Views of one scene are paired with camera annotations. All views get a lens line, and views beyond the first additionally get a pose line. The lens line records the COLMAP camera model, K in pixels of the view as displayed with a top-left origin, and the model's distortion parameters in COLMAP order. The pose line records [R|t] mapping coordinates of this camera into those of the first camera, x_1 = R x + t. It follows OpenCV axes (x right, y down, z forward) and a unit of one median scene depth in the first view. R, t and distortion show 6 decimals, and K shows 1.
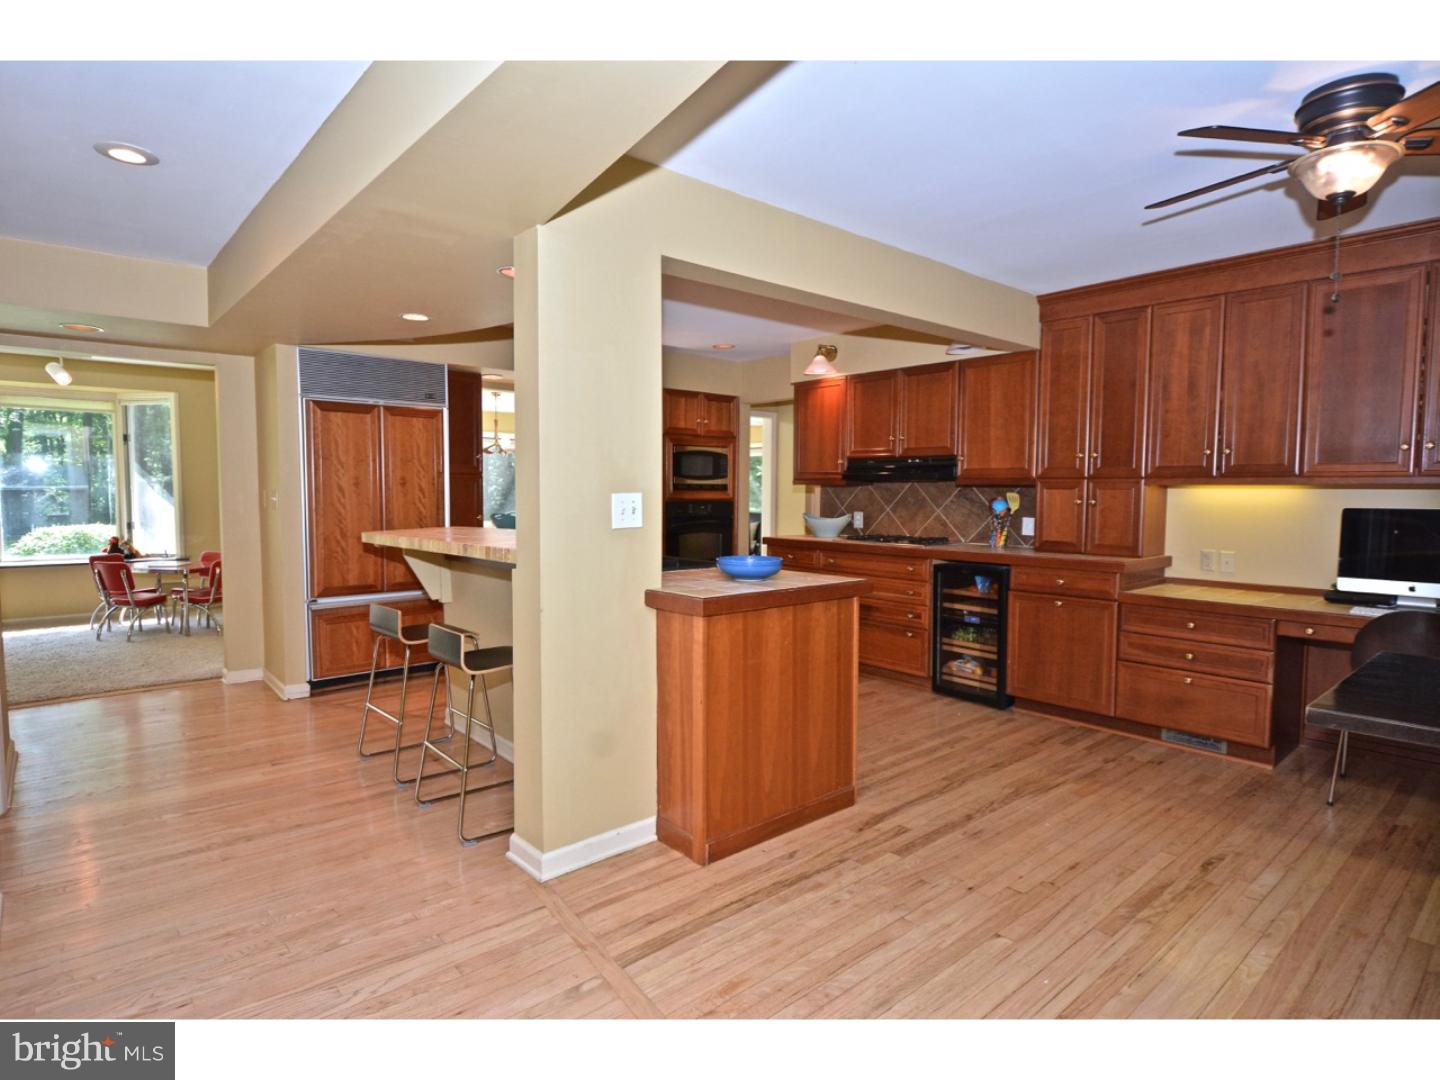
lens RADIAL K [[785.2, 0, 717.6], [0, 785.2, 545.1], [0, 0, 1]] dist [0.000140, -0.004146]
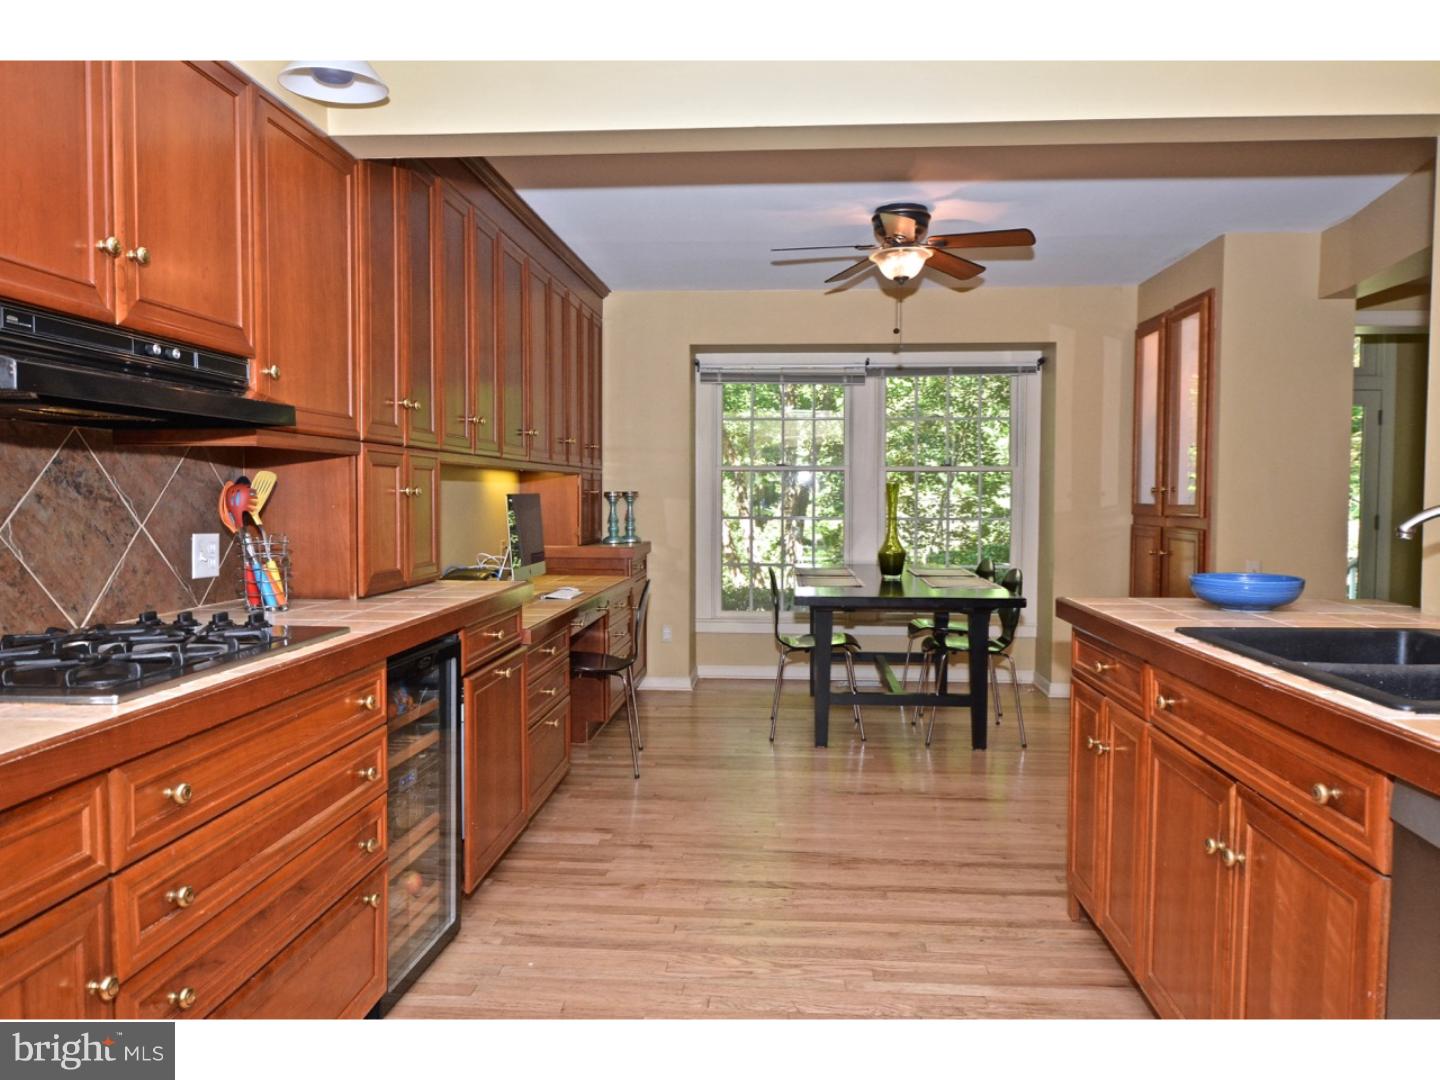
lens RADIAL K [[985.2, 0, 724.4], [0, 985.2, 541.6], [0, 0, 1]] dist [0.011723, 0.004249]
pose [[-0.696290, -0.045218, 0.716335, -0.184885], [0.041451, 0.993815, 0.103025, -0.089612], [-0.716562, 0.101428, -0.690109, 1.448613]]
